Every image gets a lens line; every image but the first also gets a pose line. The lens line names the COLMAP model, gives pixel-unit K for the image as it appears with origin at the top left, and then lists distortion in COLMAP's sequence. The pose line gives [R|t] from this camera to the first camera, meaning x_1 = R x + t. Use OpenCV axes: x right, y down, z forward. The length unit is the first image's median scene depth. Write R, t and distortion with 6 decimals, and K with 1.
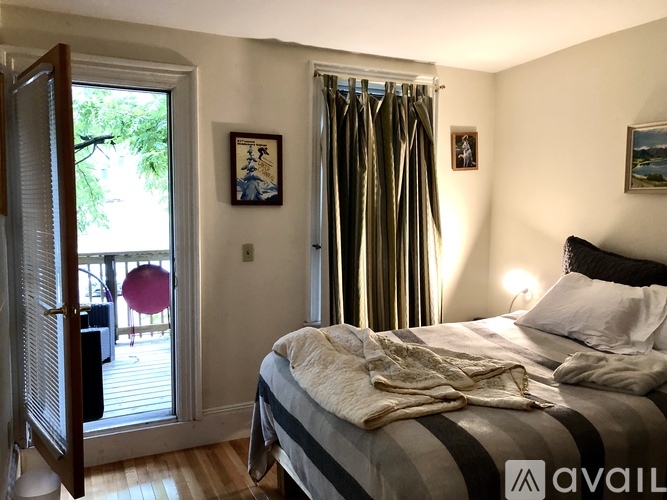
lens RADIAL K [[545.7, 0, 333.6], [0, 545.7, 247.9], [0, 0, 1]] dist [0.003877, 0.002831]
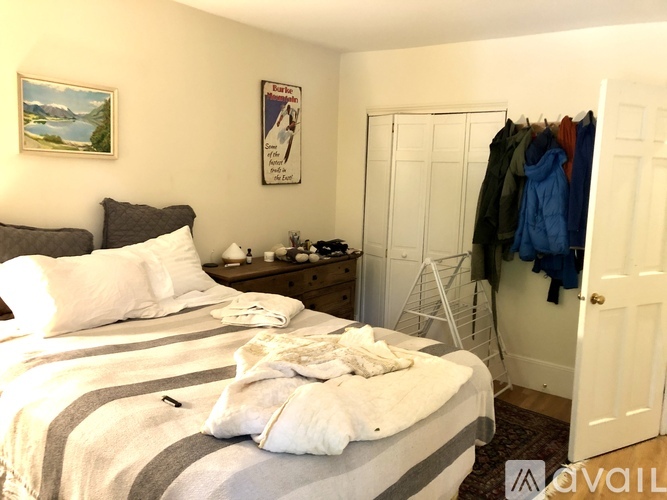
lens RADIAL K [[545.7, 0, 333.3], [0, 545.7, 250.1], [0, 0, 1]] dist [0.003877, 0.002831]
pose [[-0.440392, -0.129260, 0.888452, -0.451081], [0.043855, 0.985303, 0.165089, -0.073682], [-0.896734, 0.111667, -0.428251, 0.969692]]
